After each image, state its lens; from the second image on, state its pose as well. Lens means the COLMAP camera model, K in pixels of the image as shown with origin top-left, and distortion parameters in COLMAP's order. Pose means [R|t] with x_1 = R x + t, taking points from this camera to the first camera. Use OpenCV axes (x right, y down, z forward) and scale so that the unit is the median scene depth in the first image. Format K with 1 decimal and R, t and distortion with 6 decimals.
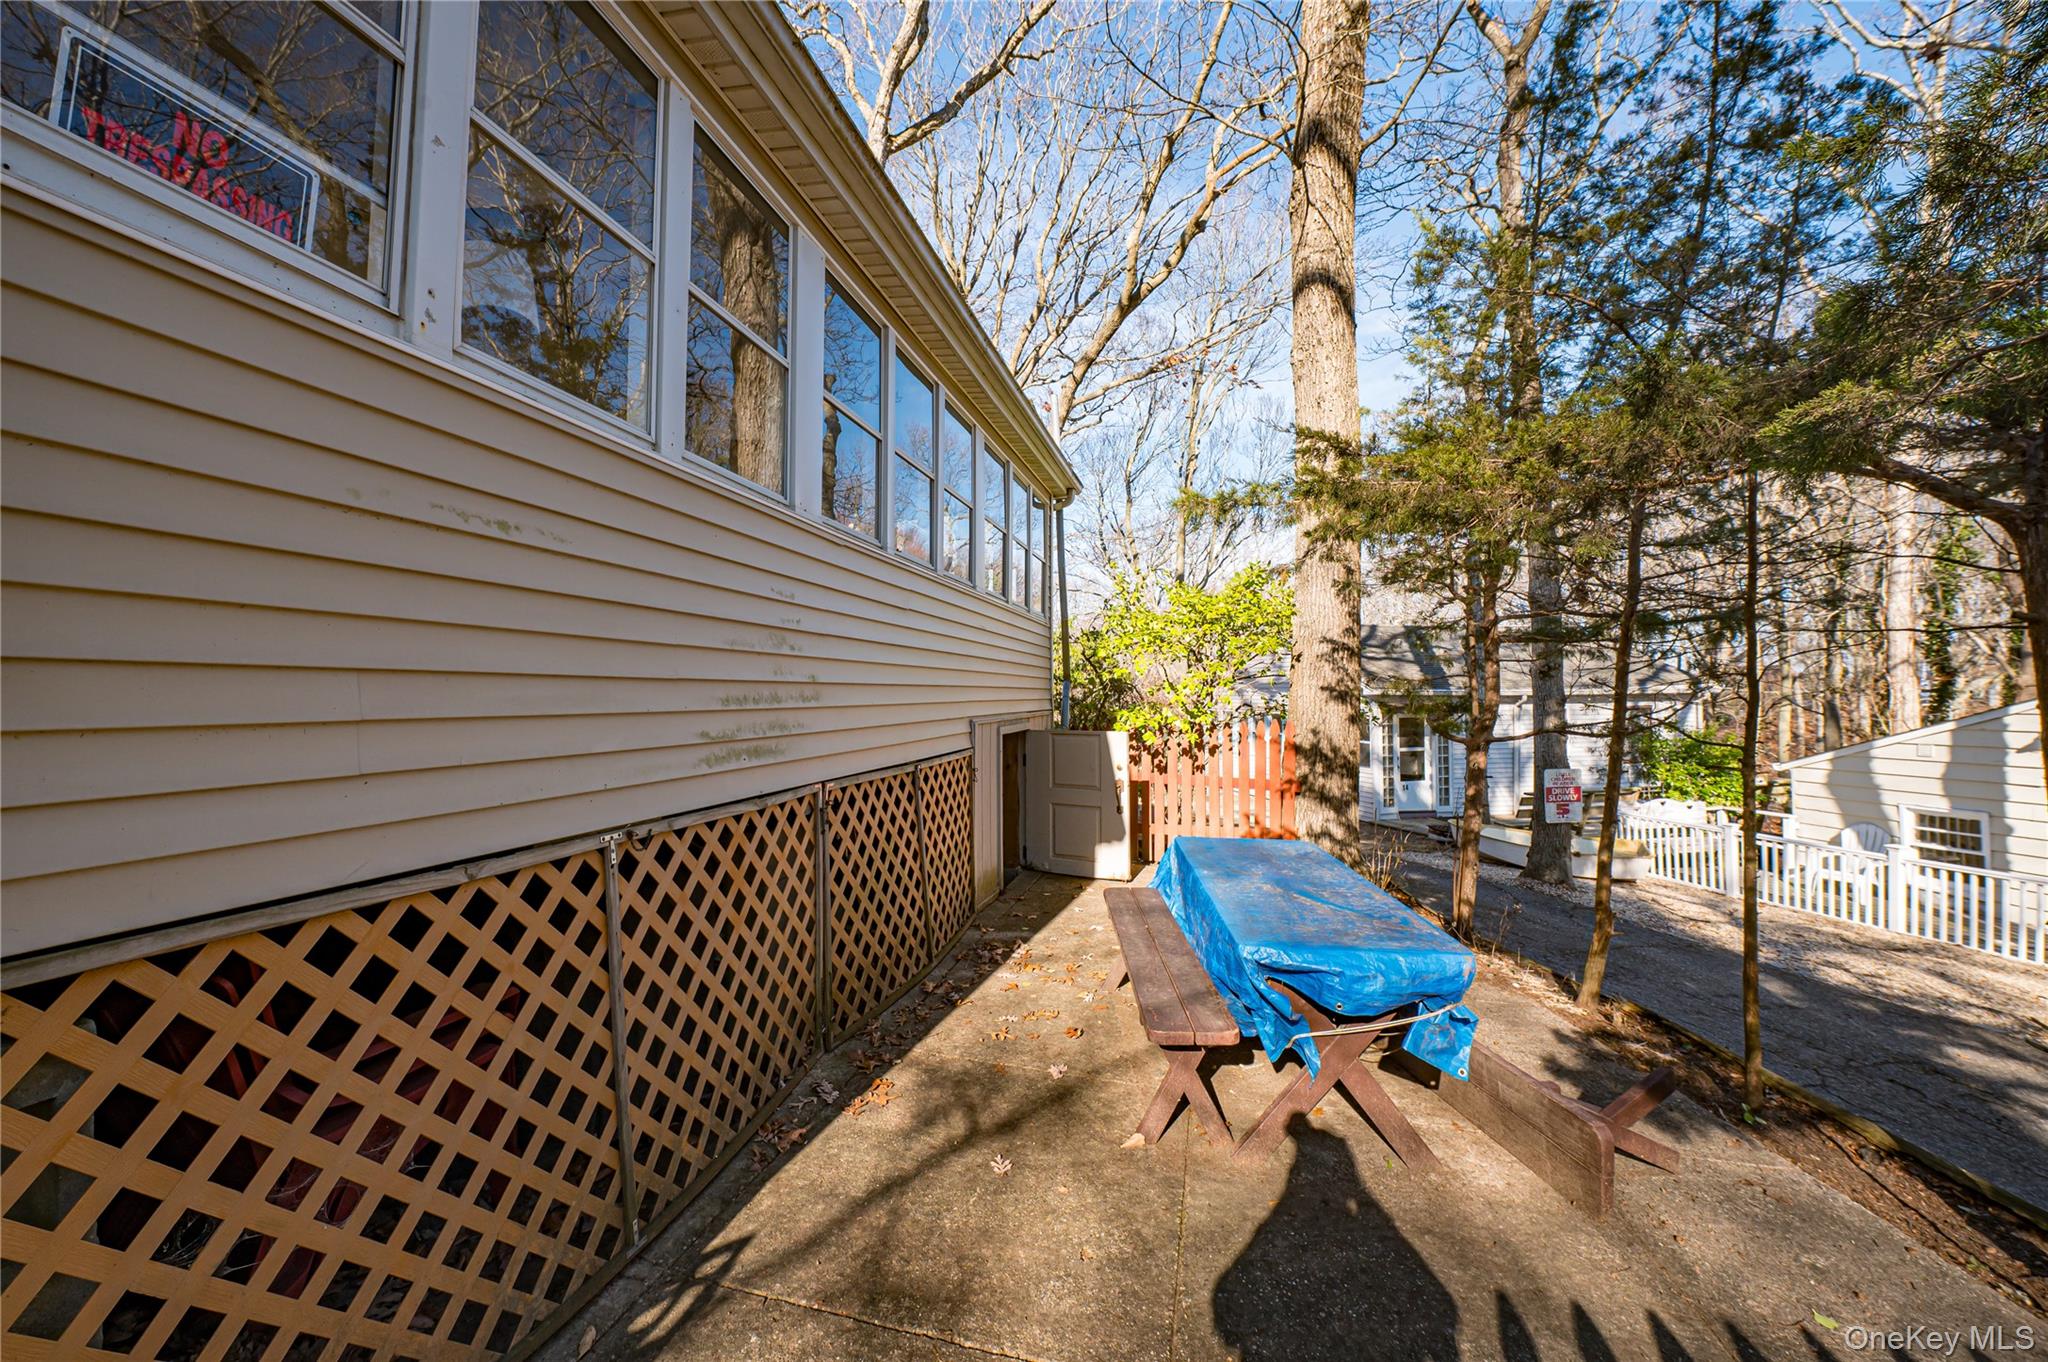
lens RADIAL K [[791.6, 0, 1020.0], [0, 791.6, 673.5], [0, 0, 1]] dist [-0.011744, 0.000619]
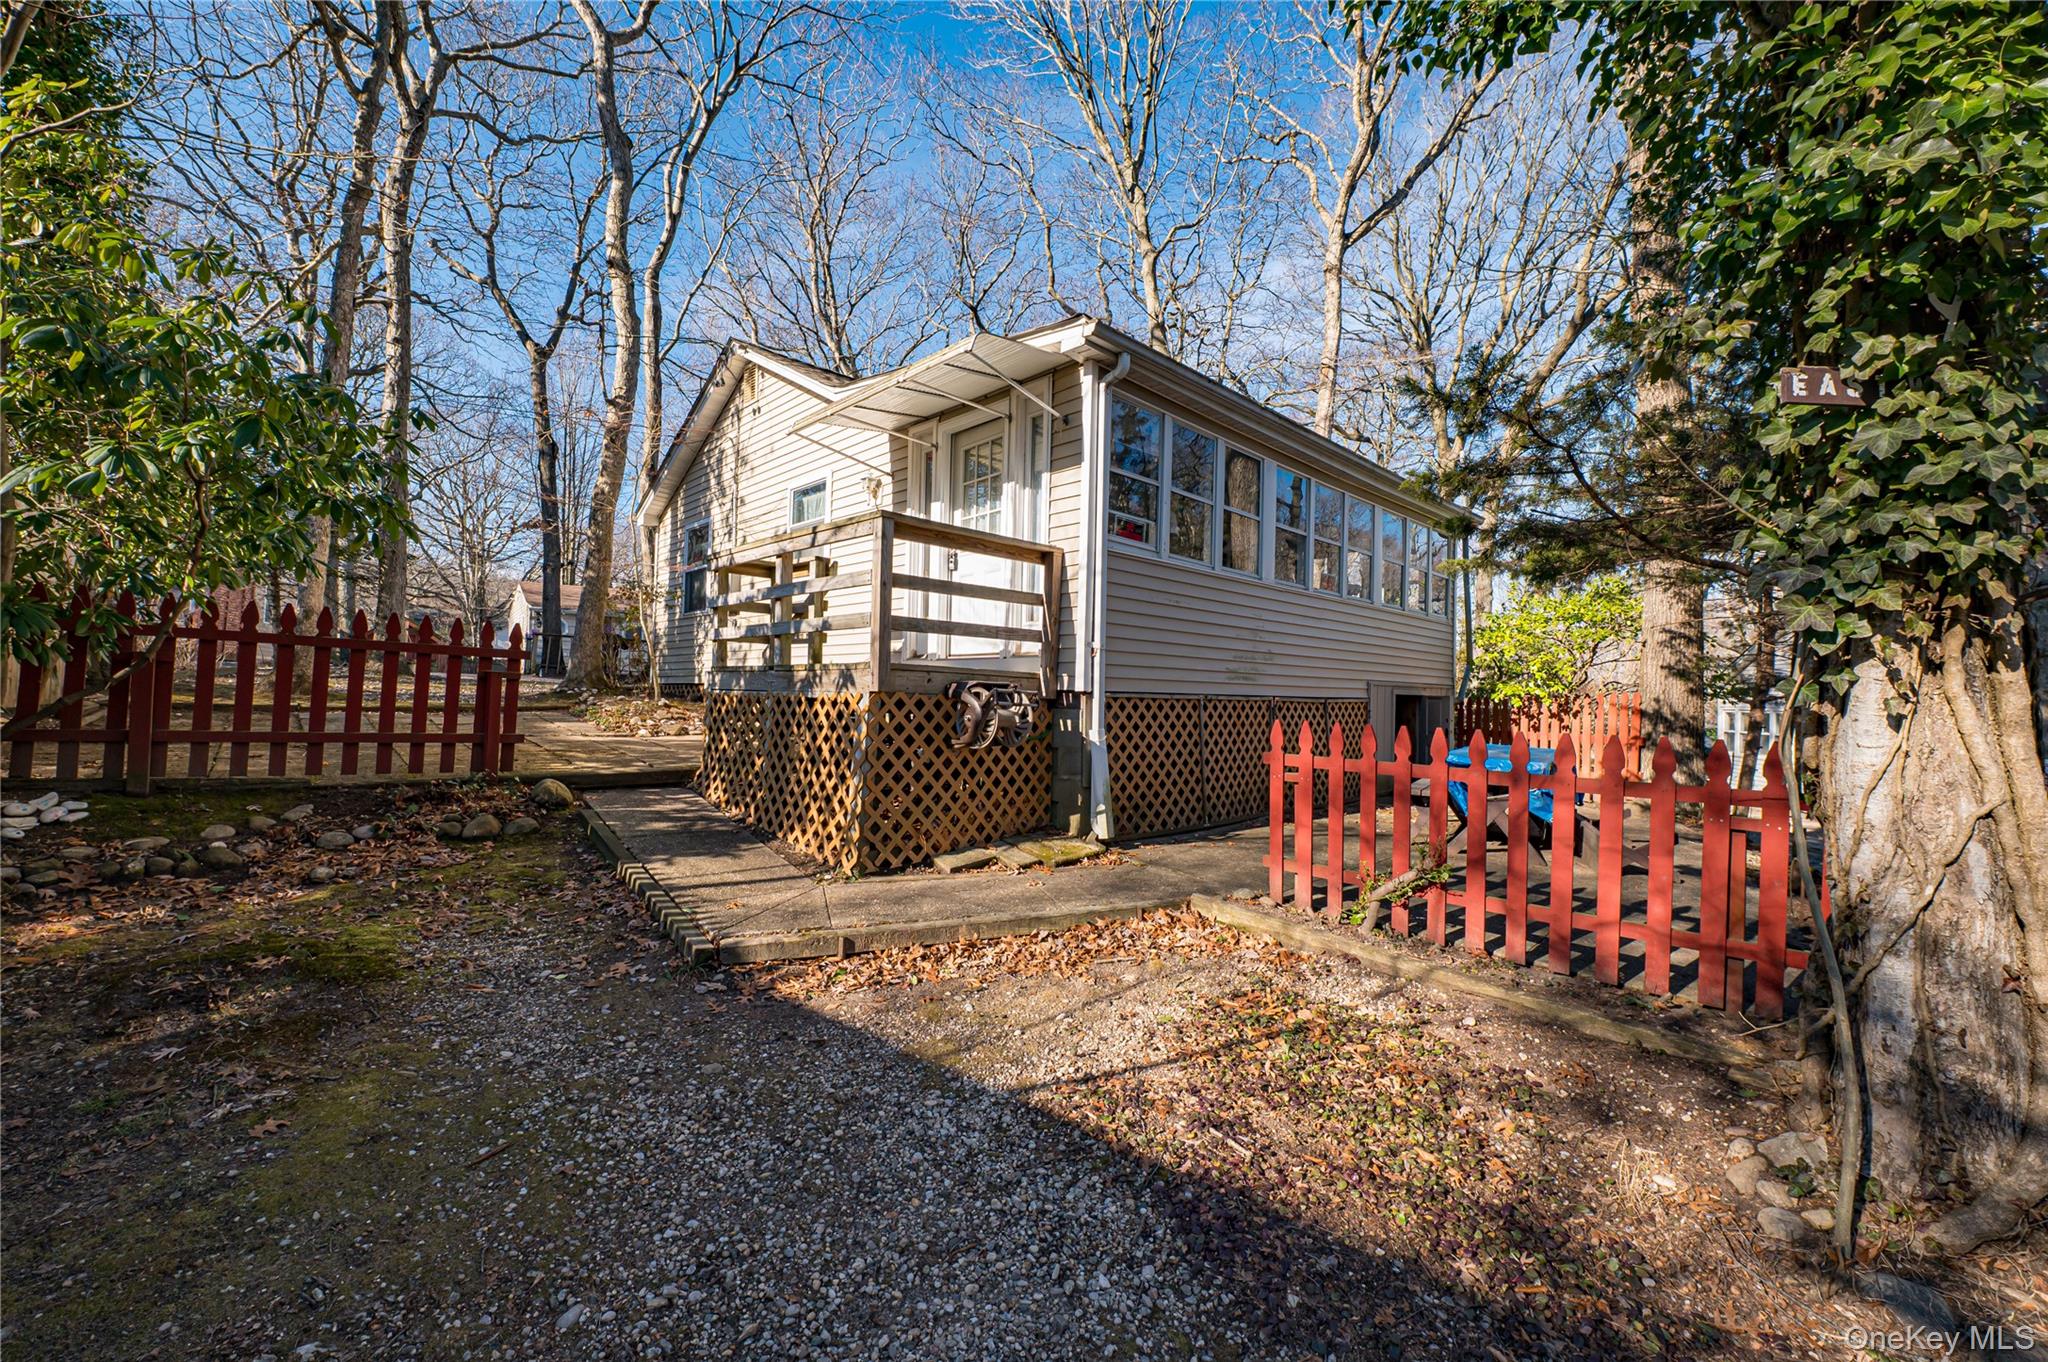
lens RADIAL K [[791.6, 0, 1020.0], [0, 791.6, 673.5], [0, 0, 1]] dist [-0.011744, 0.000619]
pose [[0.834488, 0.010323, -0.550929, 0.197391], [-0.012267, 0.999925, 0.000157, 0.039881], [0.550889, 0.006627, 0.834552, -0.651450]]
